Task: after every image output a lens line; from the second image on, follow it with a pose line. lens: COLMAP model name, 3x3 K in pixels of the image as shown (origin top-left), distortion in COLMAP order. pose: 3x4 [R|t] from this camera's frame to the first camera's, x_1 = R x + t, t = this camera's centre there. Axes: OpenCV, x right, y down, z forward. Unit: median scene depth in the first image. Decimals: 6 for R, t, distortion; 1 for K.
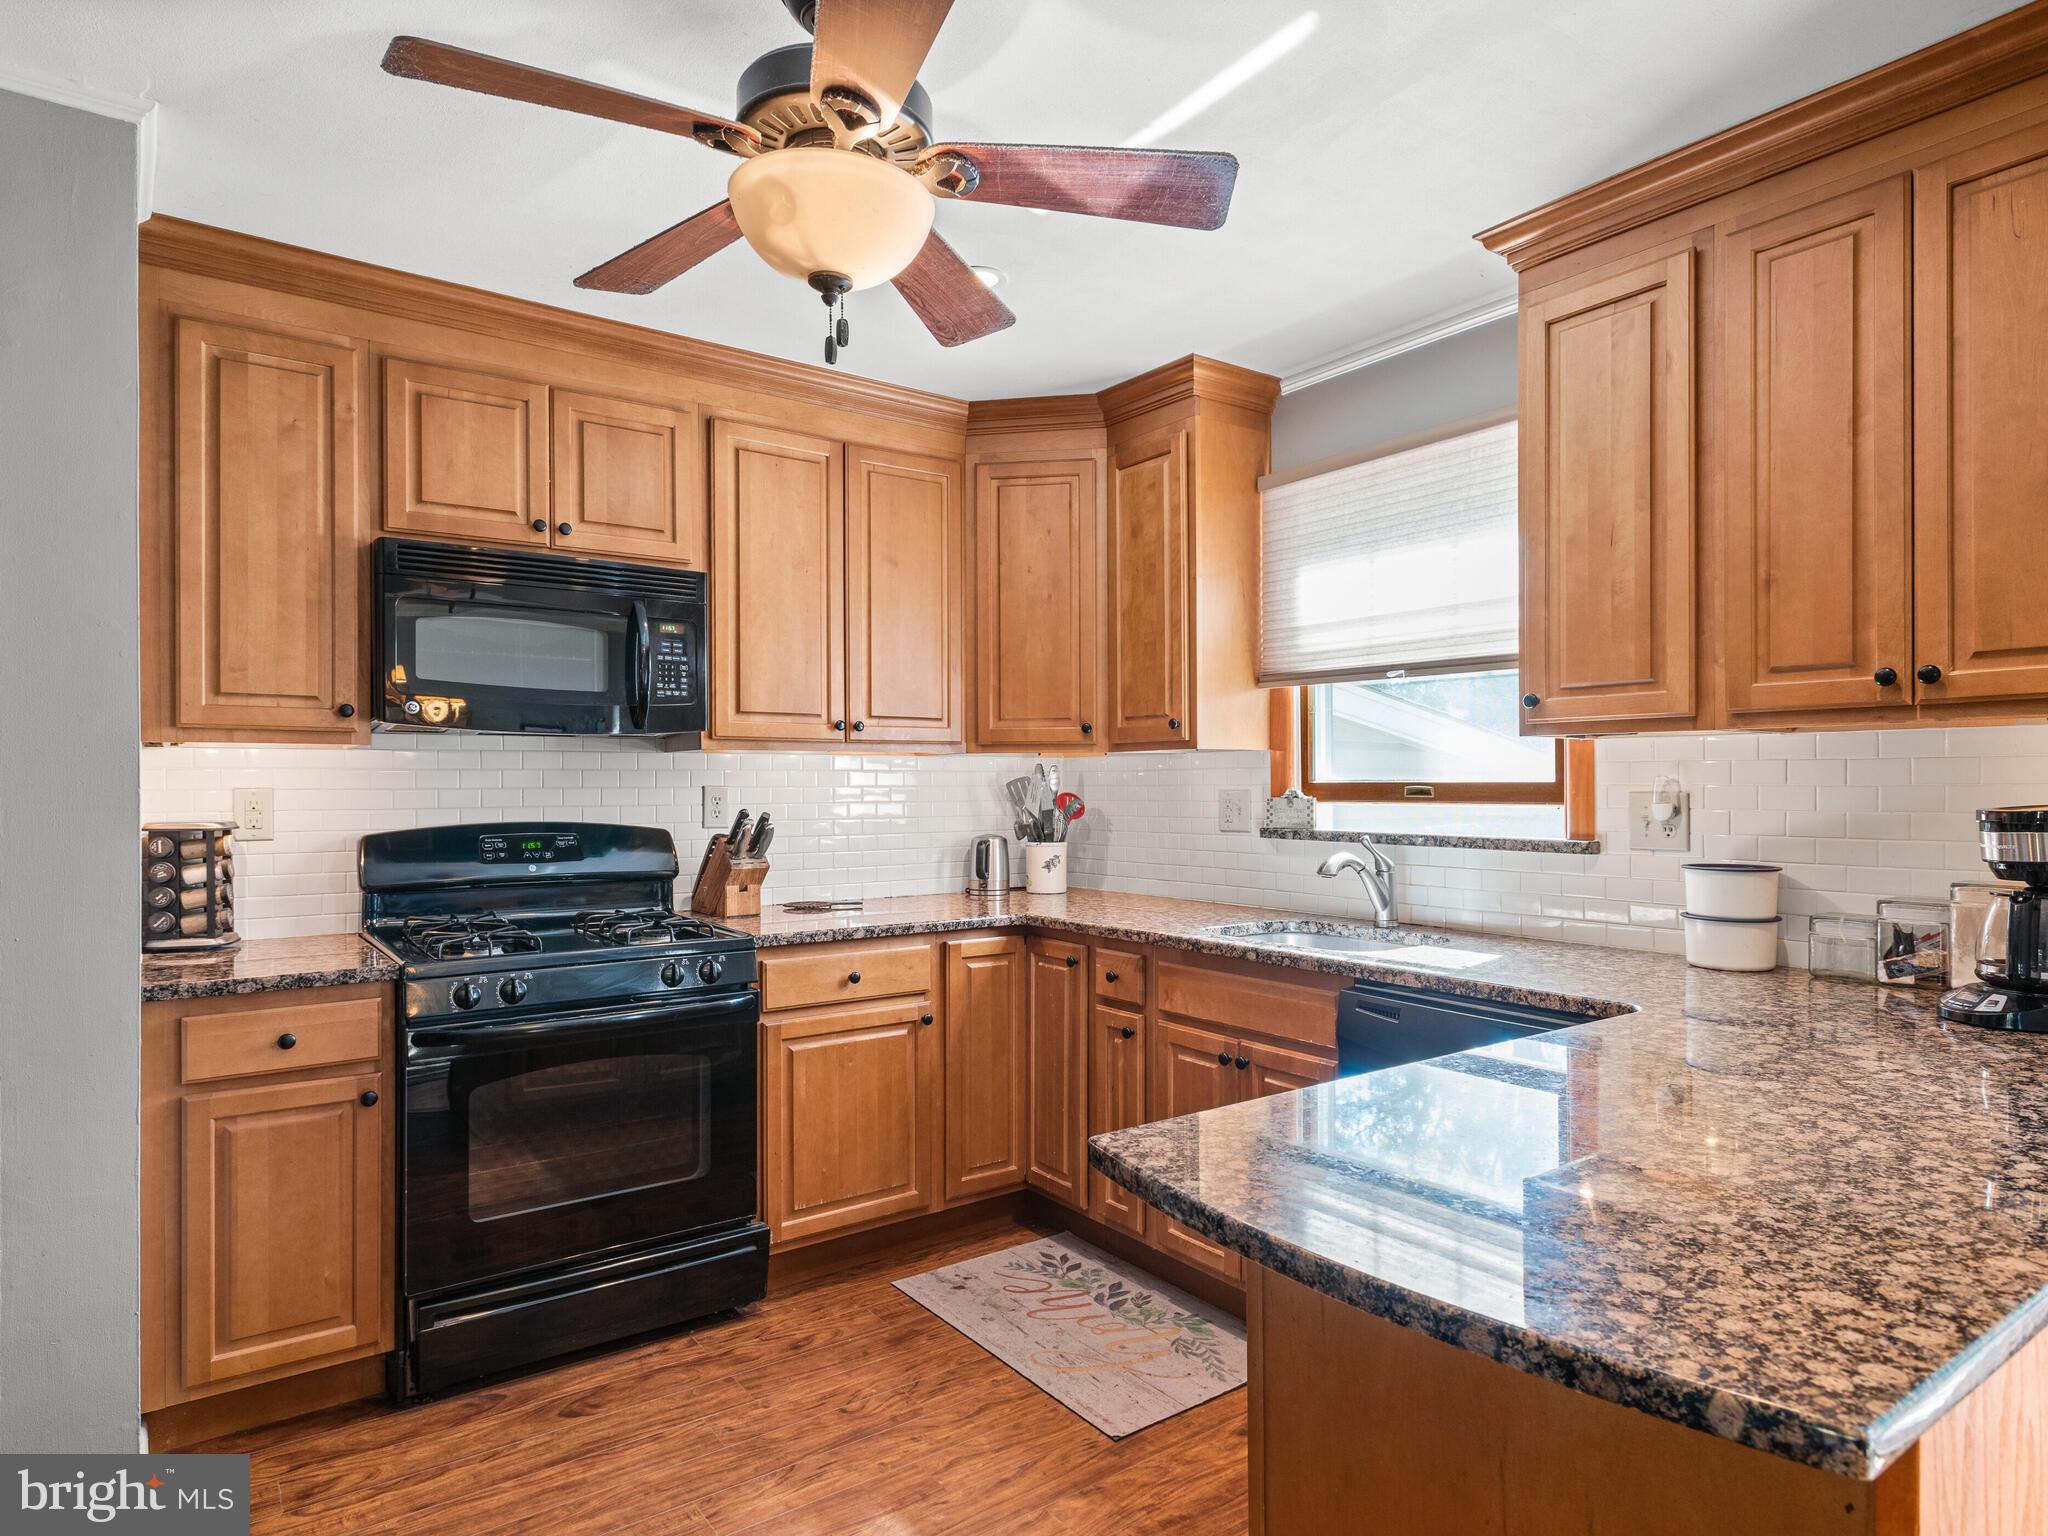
lens RADIAL K [[1188.0, 0, 1022.8], [0, 1188.0, 782.3], [0, 0, 1]] dist [0.019154, -0.006770]
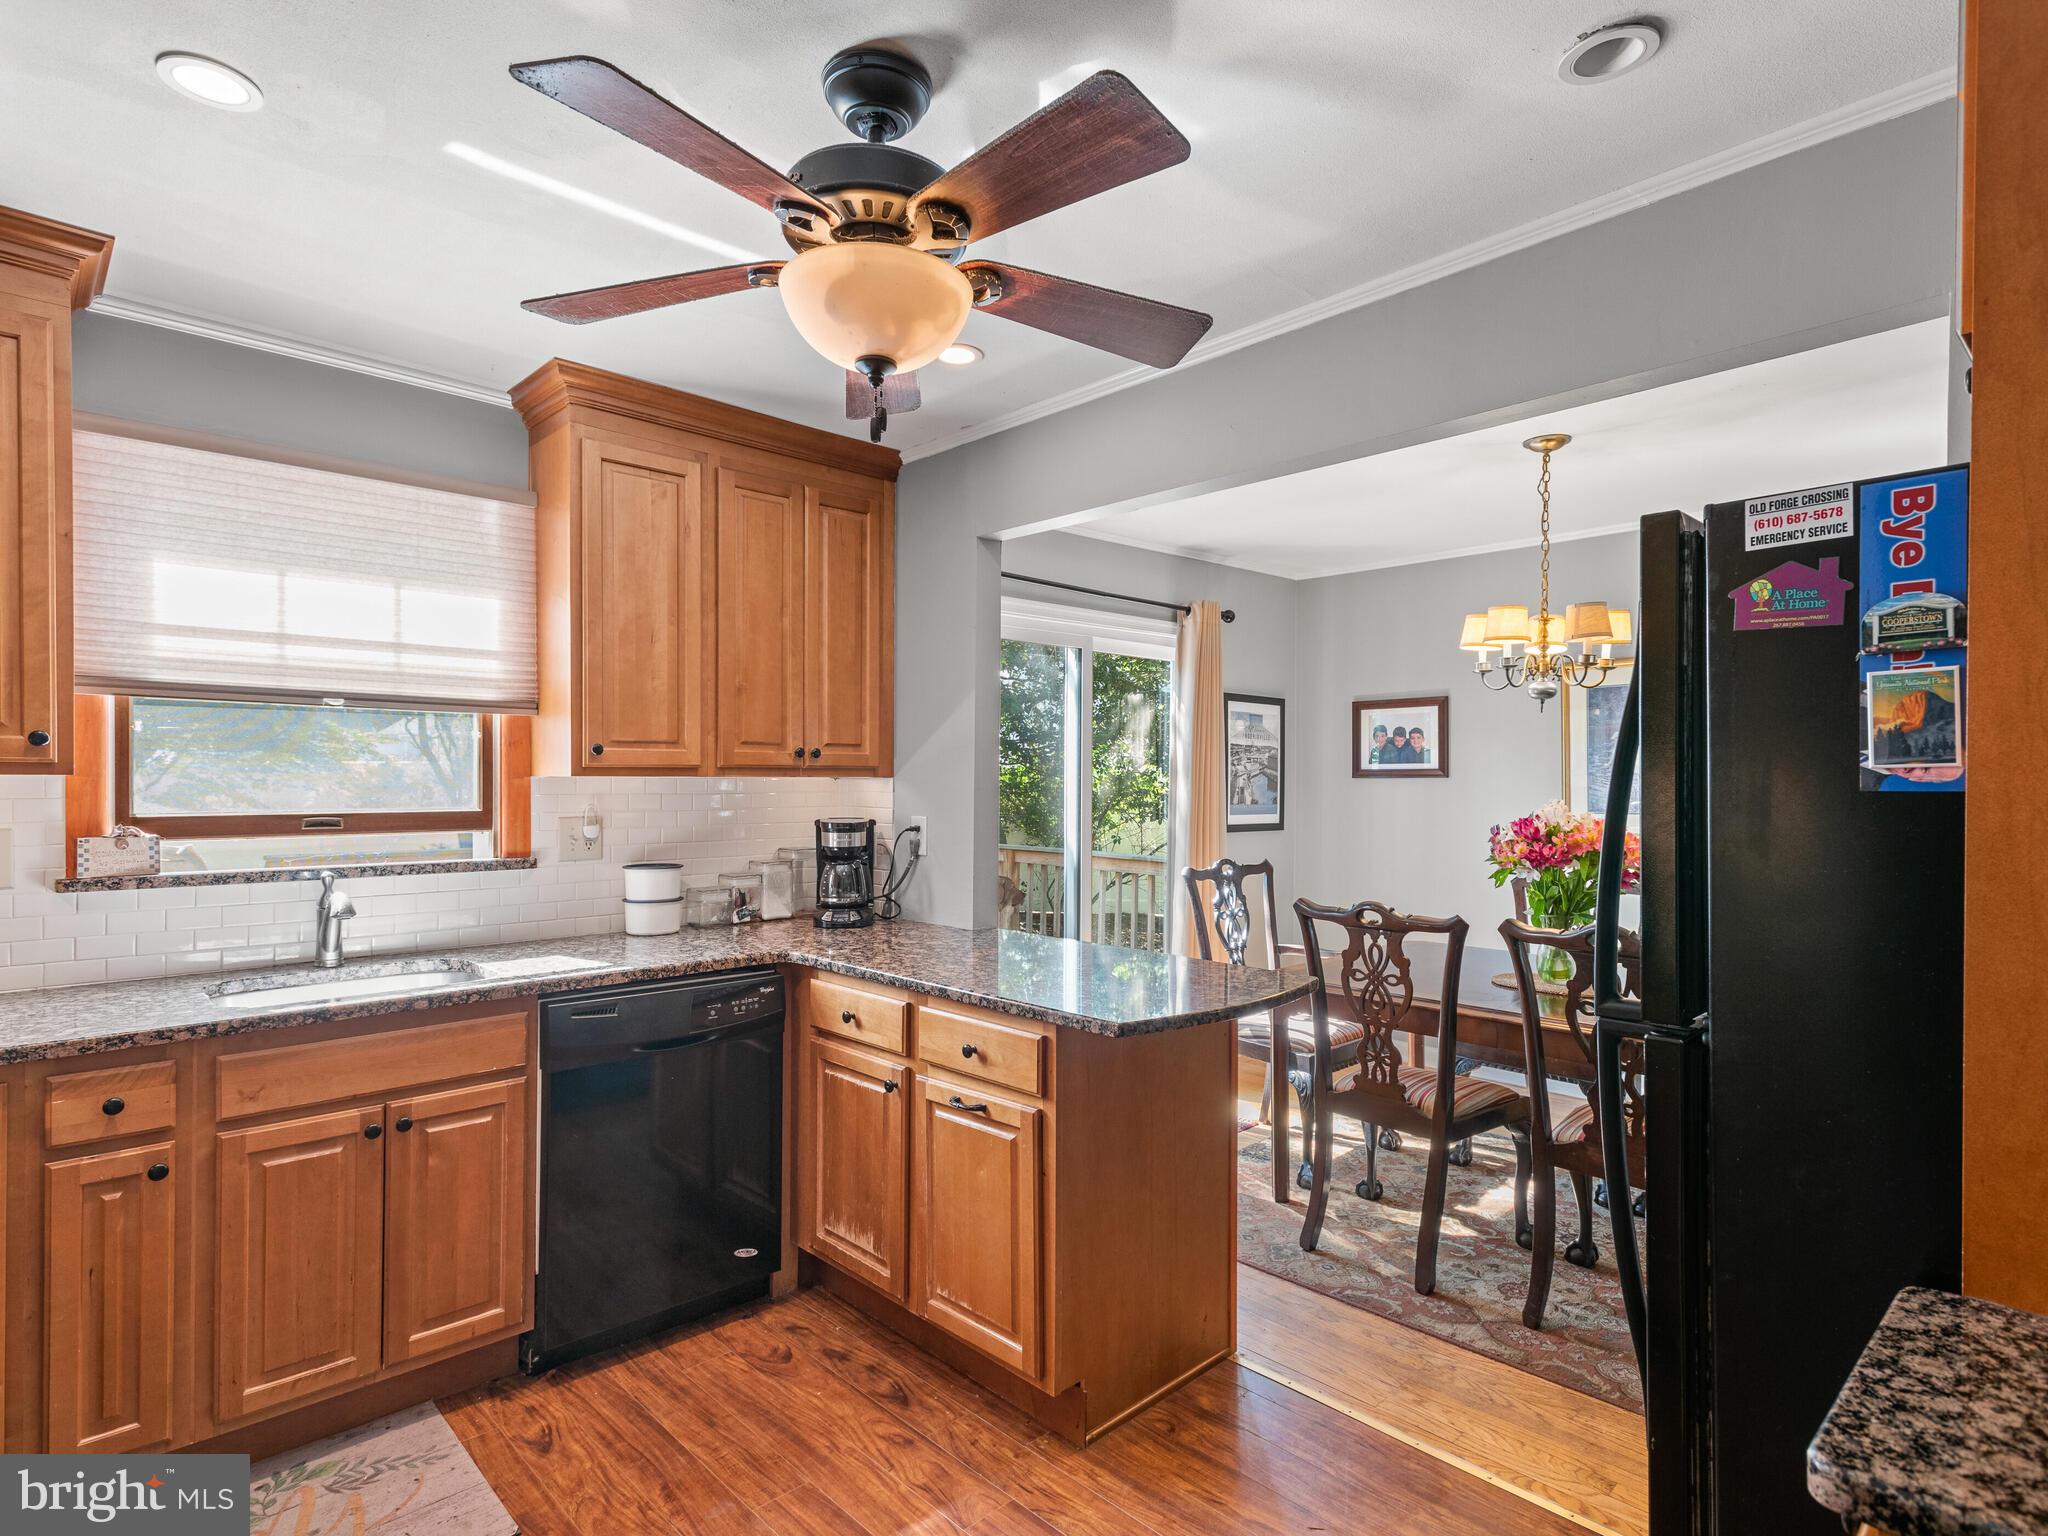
lens RADIAL K [[1074.0, 0, 1016.0], [0, 1074.0, 782.0], [0, 0, 1]] dist [0.016481, -0.004152]
pose [[-0.128082, 0.000296, 0.991764, -0.620685], [-0.002703, 0.999996, -0.000647, -0.026796], [-0.991760, -0.002763, -0.128080, 0.559076]]
